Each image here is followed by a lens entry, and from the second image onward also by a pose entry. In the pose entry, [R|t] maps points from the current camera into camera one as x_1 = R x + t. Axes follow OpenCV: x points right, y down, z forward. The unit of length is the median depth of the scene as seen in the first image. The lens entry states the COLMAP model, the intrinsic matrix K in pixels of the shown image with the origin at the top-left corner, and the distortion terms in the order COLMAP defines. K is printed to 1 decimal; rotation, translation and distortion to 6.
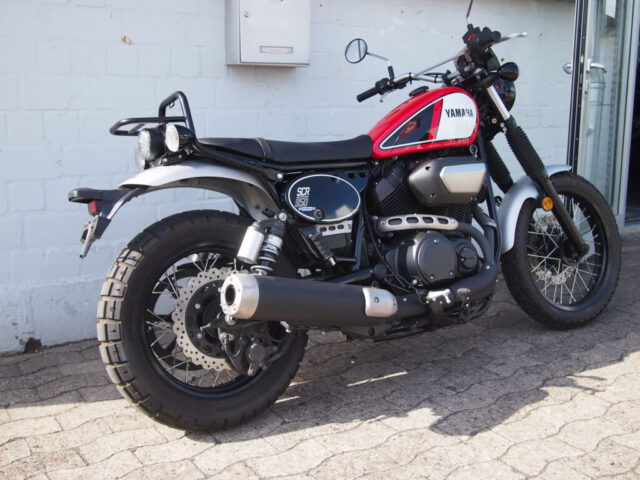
lens RADIAL K [[701.7, 0, 321.2], [0, 701.7, 237.4], [0, 0, 1]] dist [-0.016089, 0.000000]
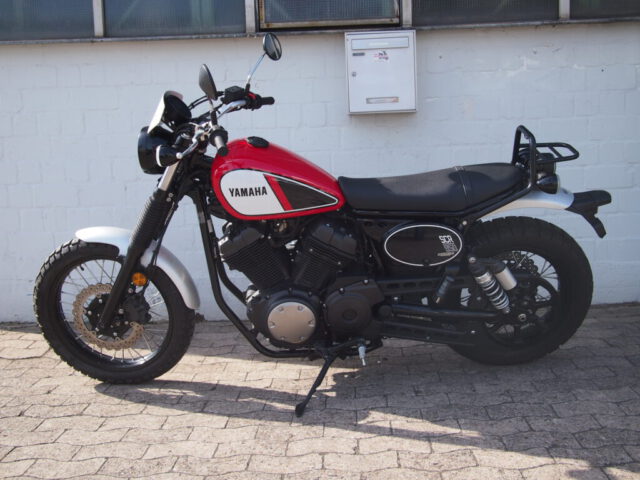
lens RADIAL K [[701.7, 0, 322.6], [0, 701.7, 238.9], [0, 0, 1]] dist [-0.016089, 0.000000]
pose [[0.802605, 0.048603, -0.594528, 0.694569], [-0.077755, 0.996696, -0.023488, 0.007147], [0.591422, 0.065080, 0.803732, -0.015011]]
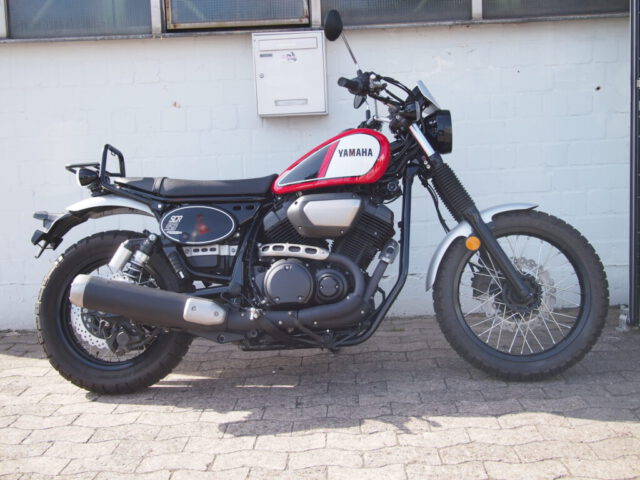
lens RADIAL K [[701.7, 0, 319.0], [0, 701.7, 238.8], [0, 0, 1]] dist [-0.016089, 0.000000]
pose [[0.805563, 0.043600, -0.590904, 0.810028], [-0.075488, 0.996714, -0.029367, -0.010535], [0.587682, 0.068263, 0.806207, 0.114714]]
